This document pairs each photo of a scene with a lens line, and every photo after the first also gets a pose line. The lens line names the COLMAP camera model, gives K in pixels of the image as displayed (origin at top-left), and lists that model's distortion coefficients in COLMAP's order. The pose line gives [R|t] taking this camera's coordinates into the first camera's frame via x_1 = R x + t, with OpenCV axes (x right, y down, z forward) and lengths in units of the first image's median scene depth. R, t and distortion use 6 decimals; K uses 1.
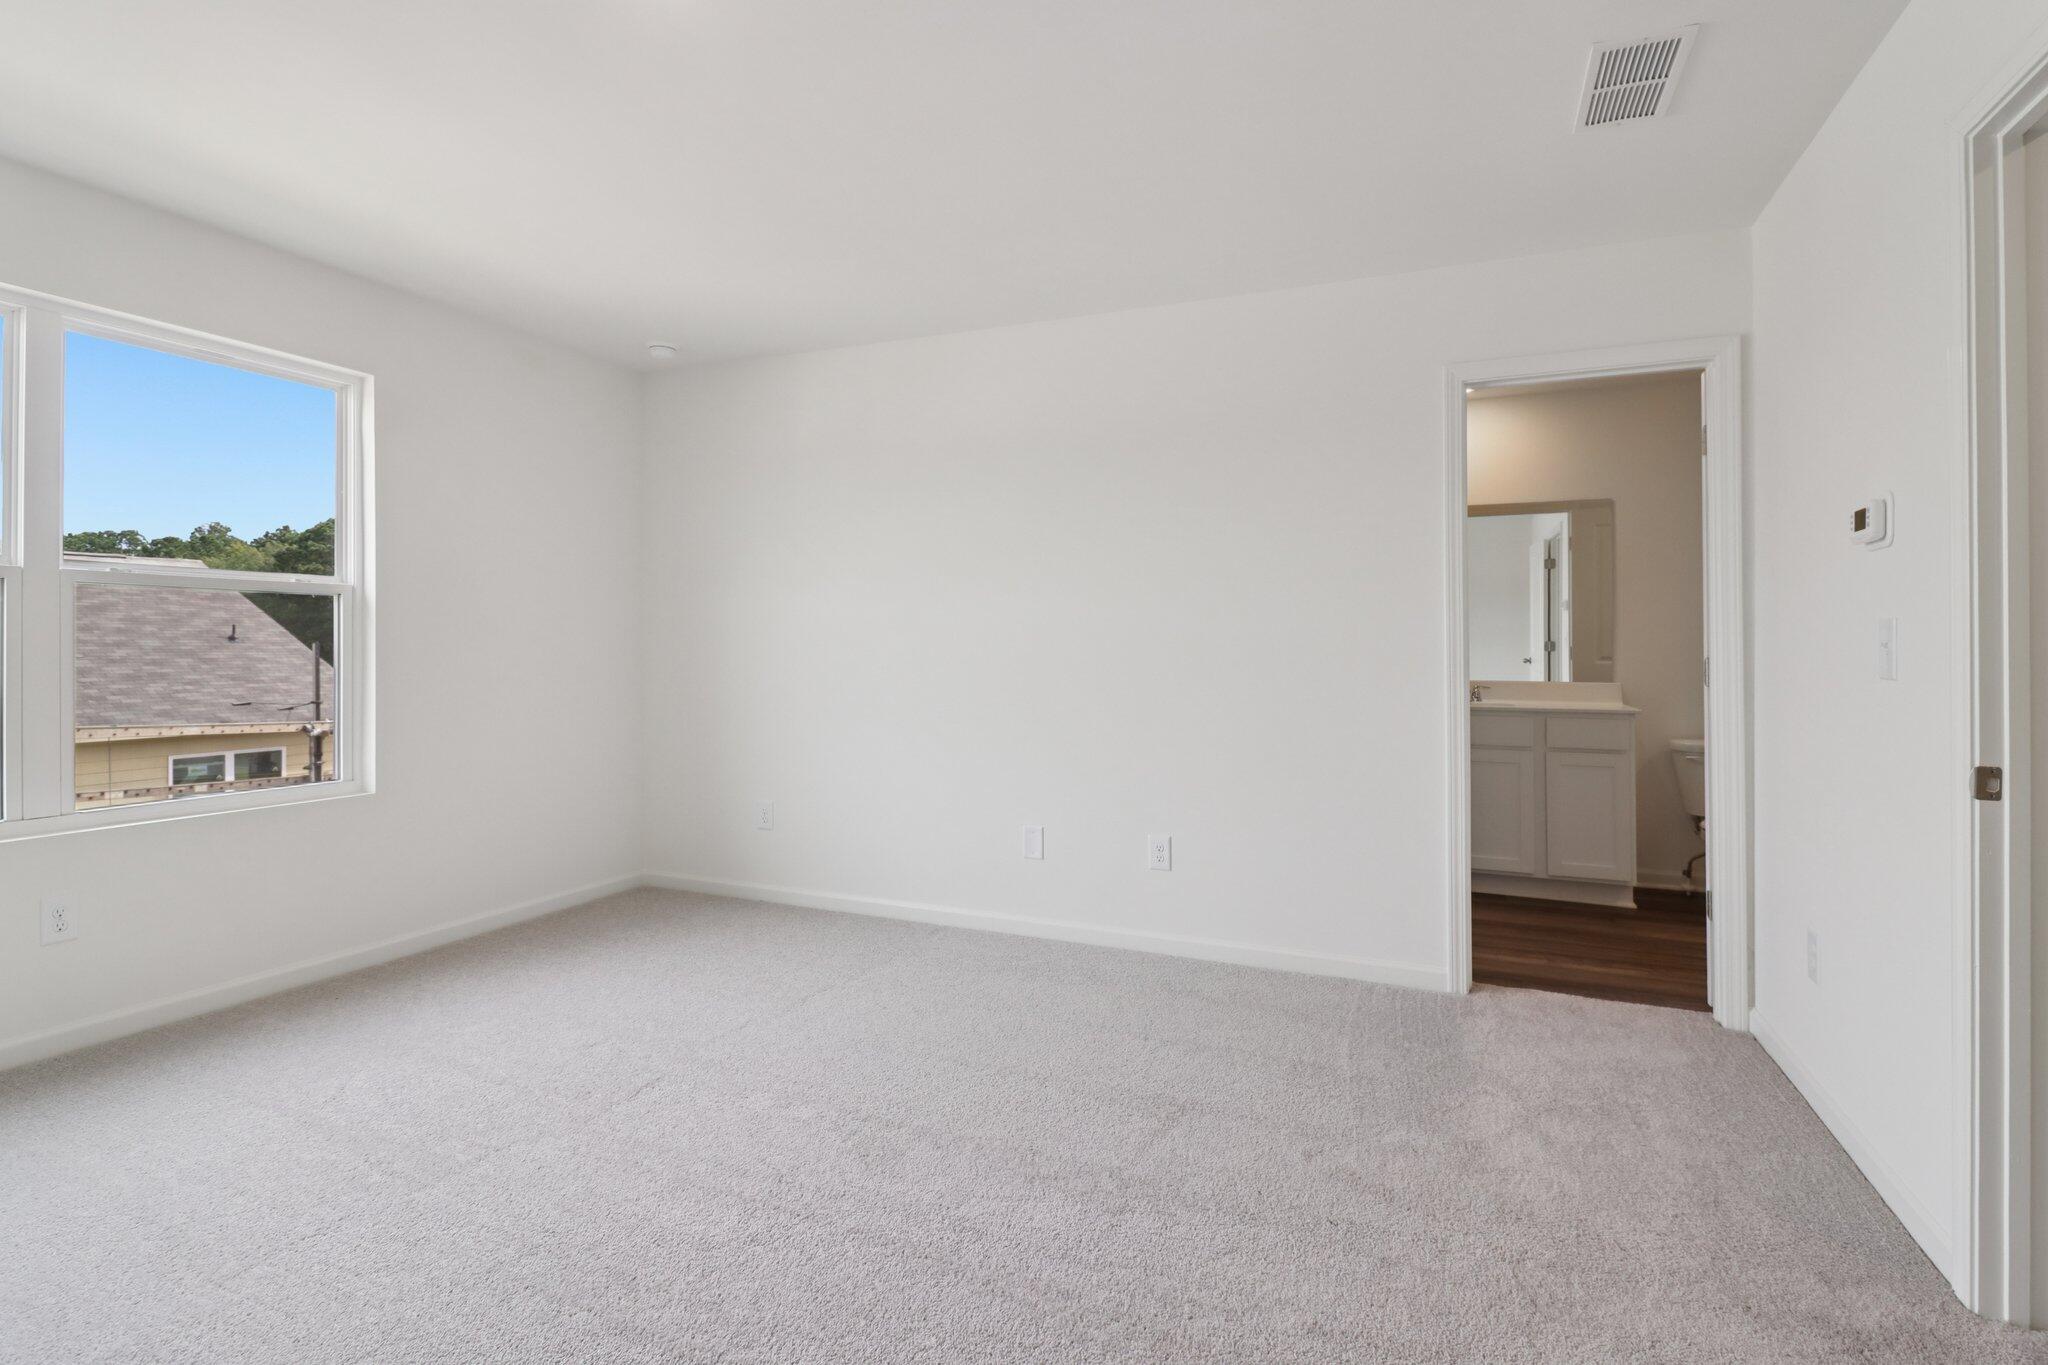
lens RADIAL K [[991.6, 0, 1016.1], [0, 991.6, 642.8], [0, 0, 1]] dist [0.015684, -0.016757]
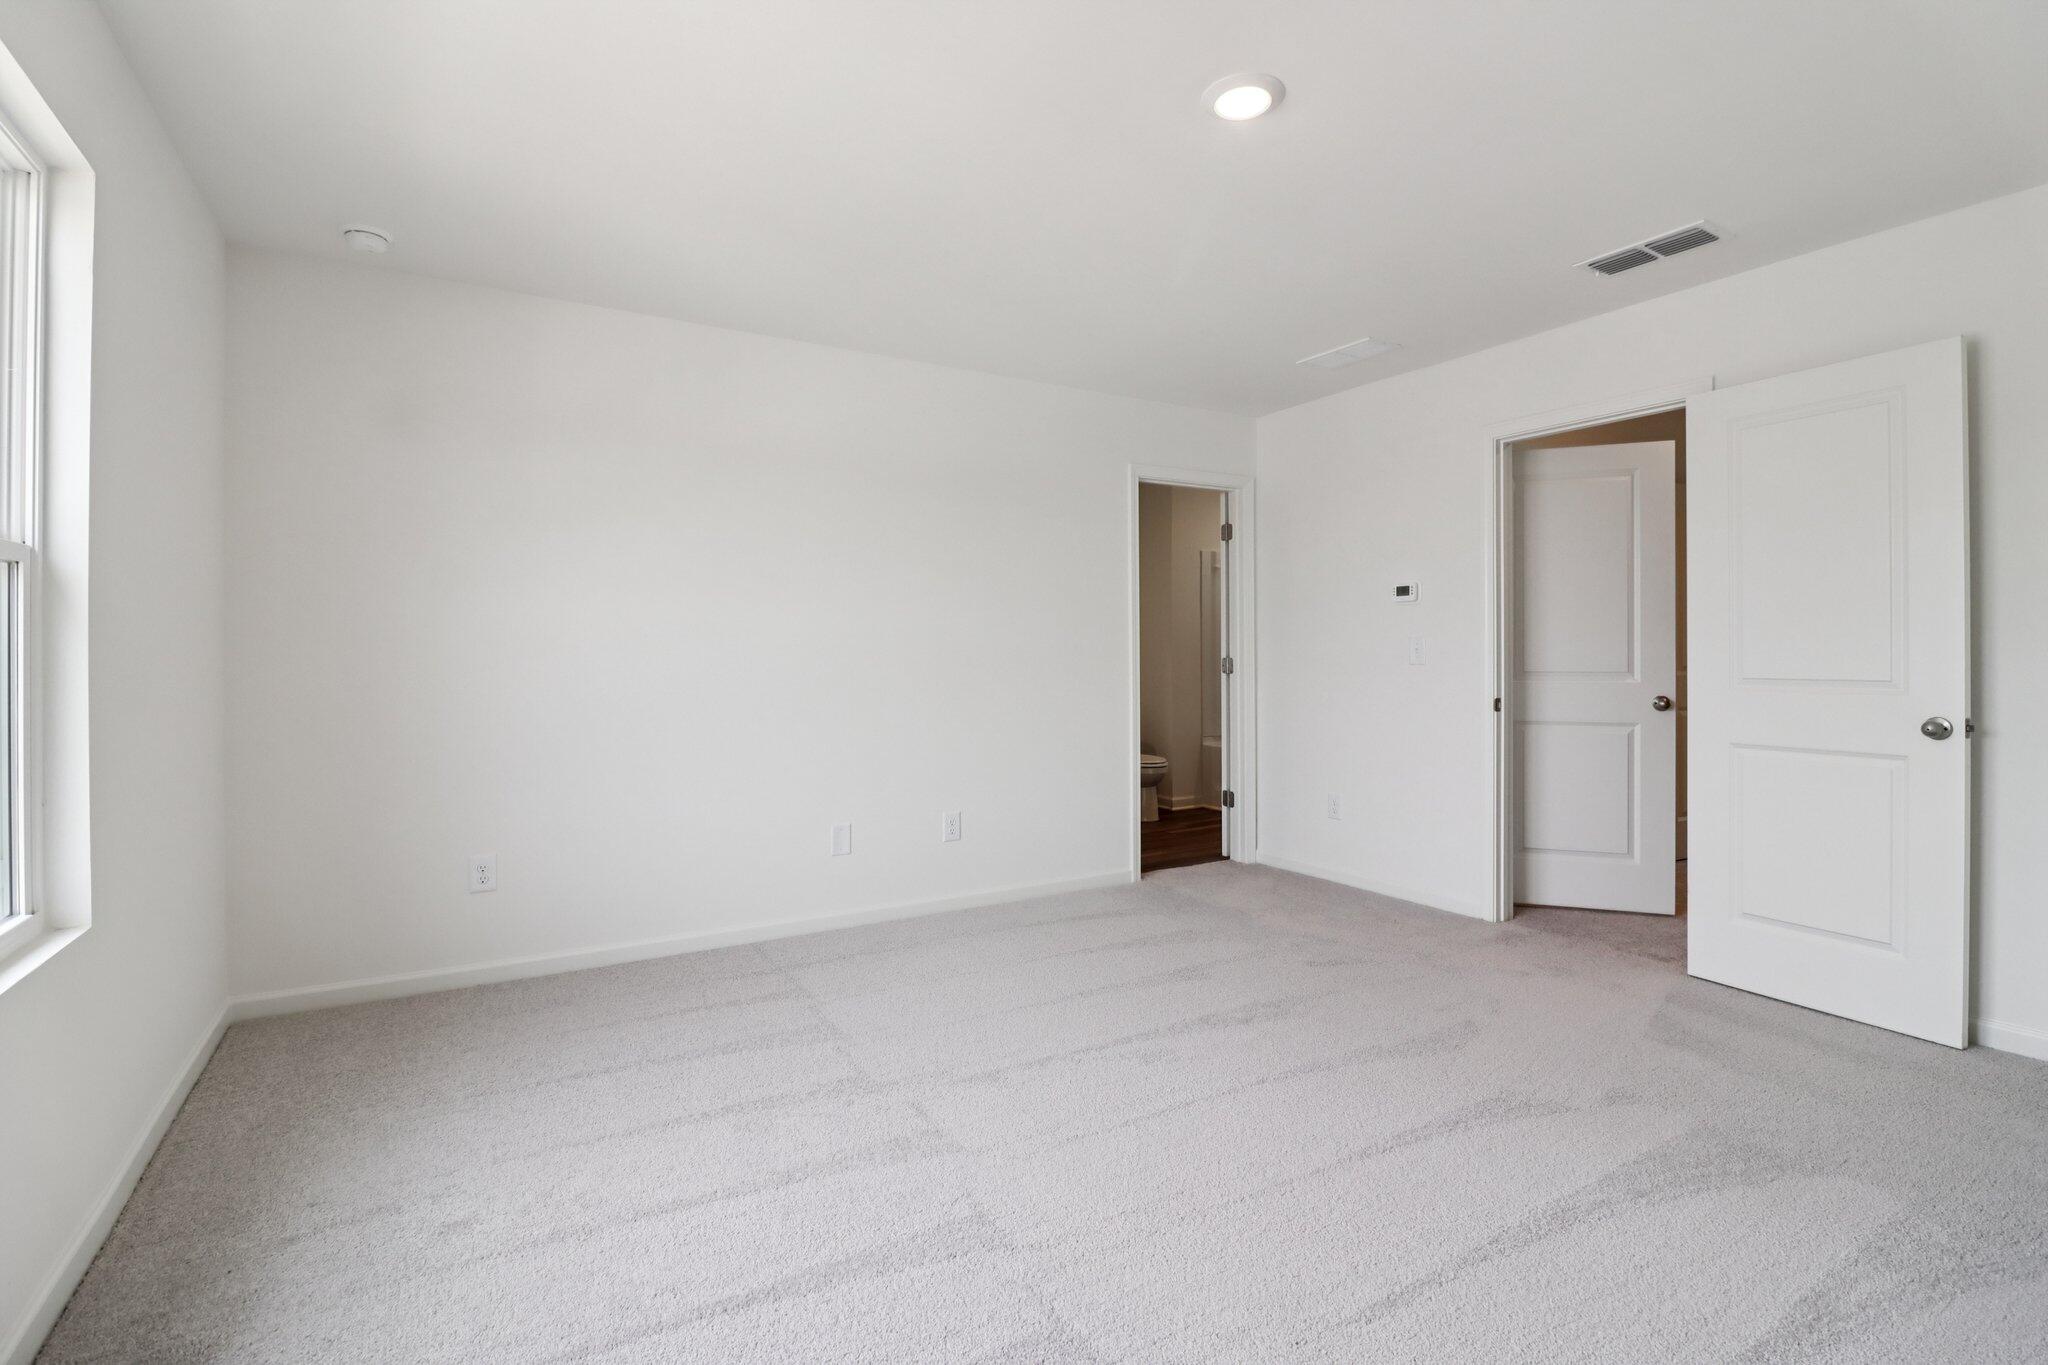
lens RADIAL K [[951.4, 0, 1031.0], [0, 951.4, 649.2], [0, 0, 1]] dist [0.002514, -0.013066]
pose [[0.580098, -0.002008, 0.814544, -0.805287], [0.004558, 0.999989, -0.000781, 0.000296], [-0.814534, 0.004165, 0.580101, 0.286104]]
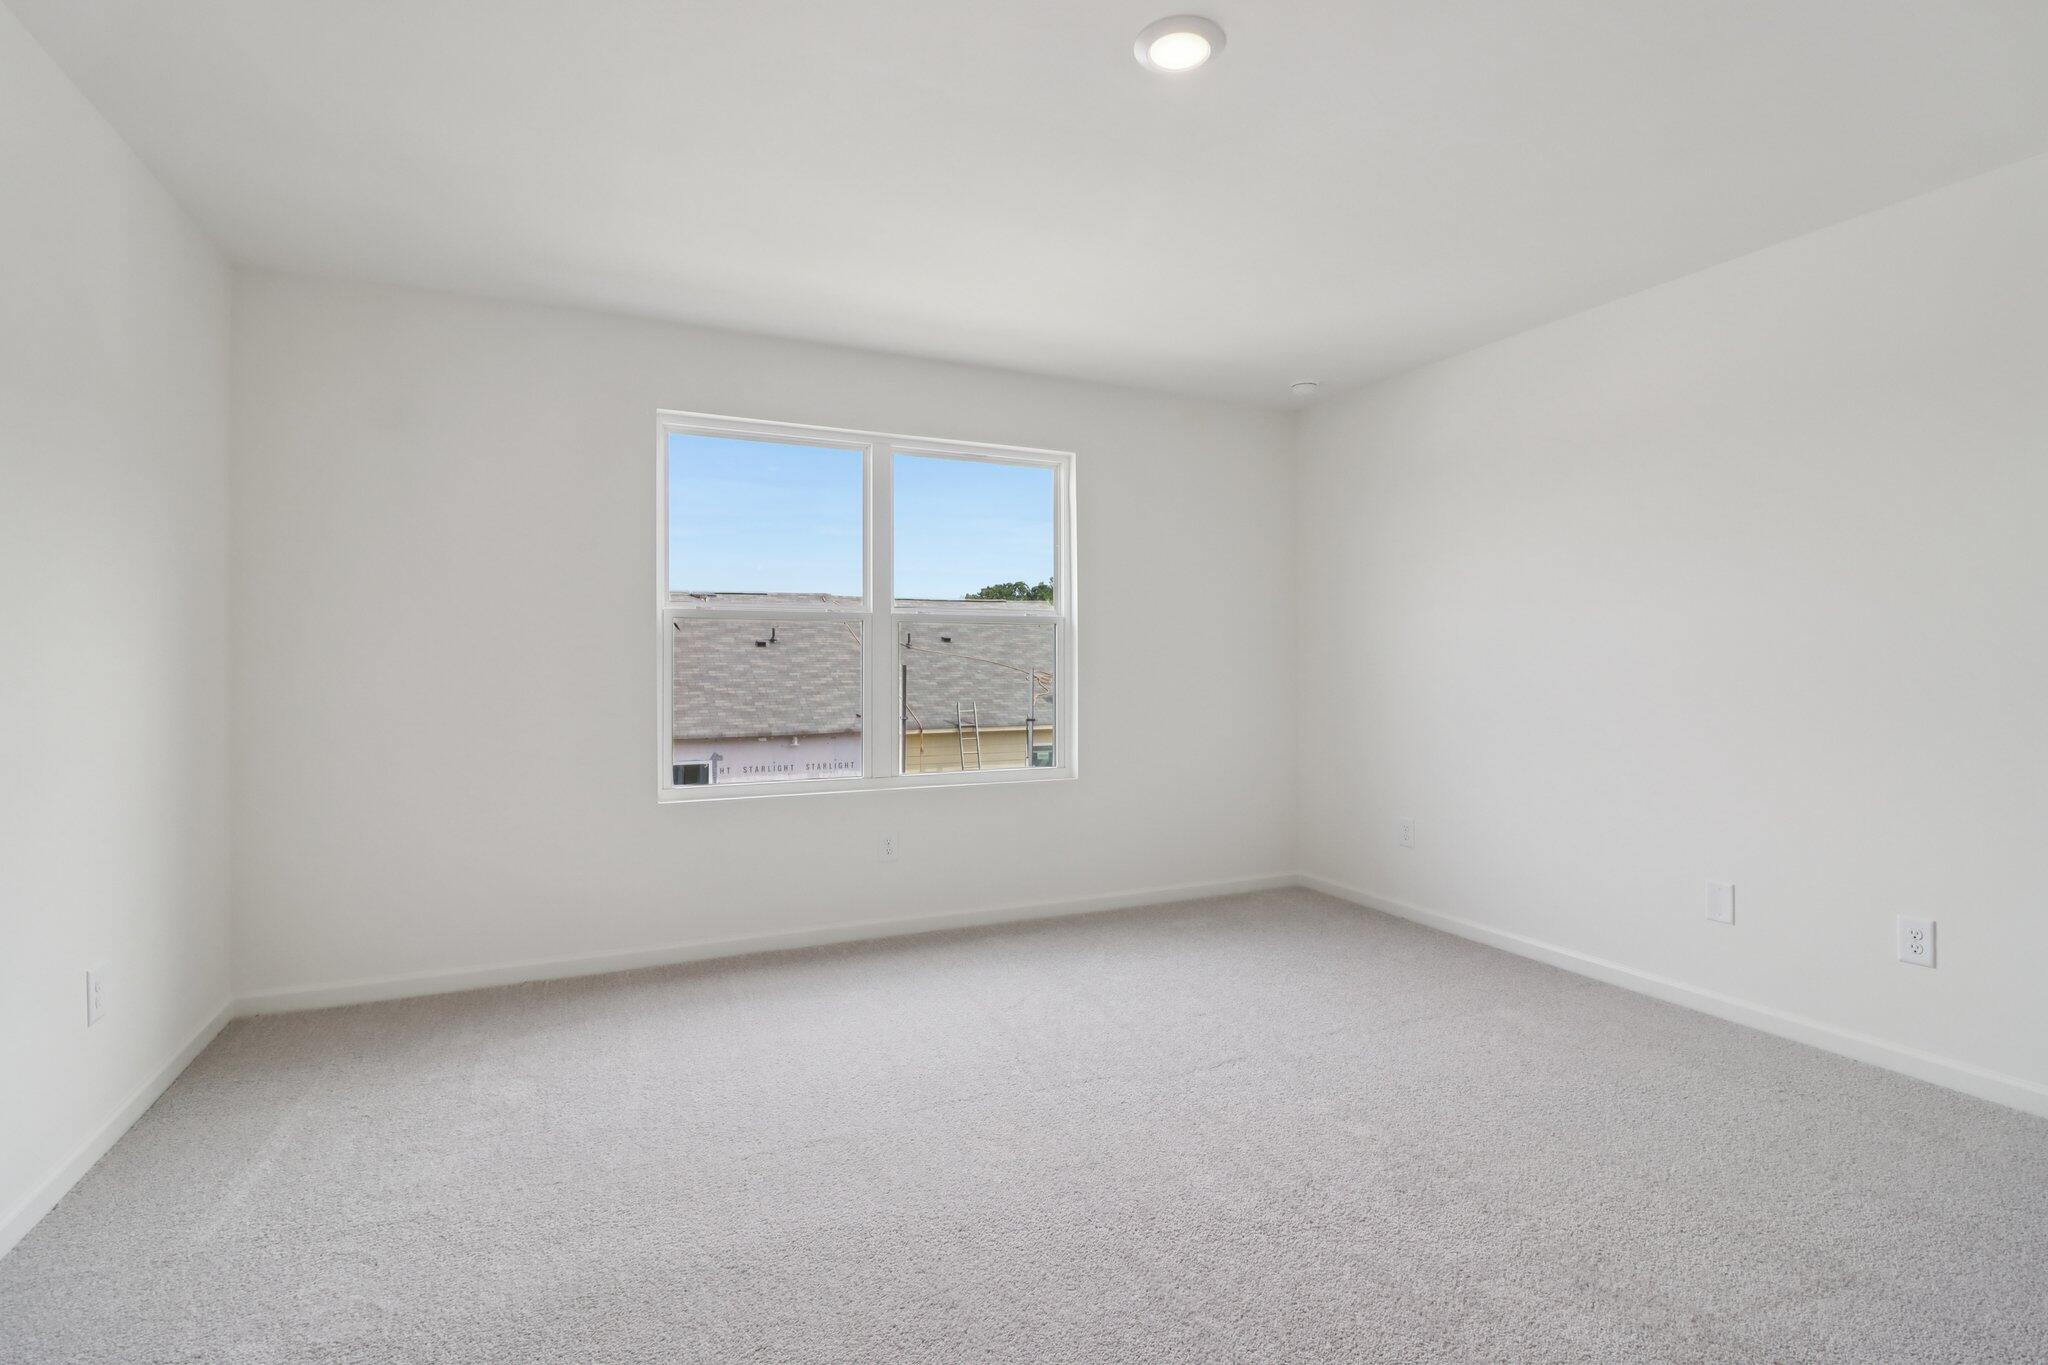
lens RADIAL K [[951.4, 0, 1031.0], [0, 951.4, 649.2], [0, 0, 1]] dist [0.002514, -0.013066]
pose [[0.750985, -0.013876, -0.660173, 0.127713], [0.006721, 0.999888, -0.013371, 0.000661], [0.660285, 0.005604, 0.750994, 0.046718]]
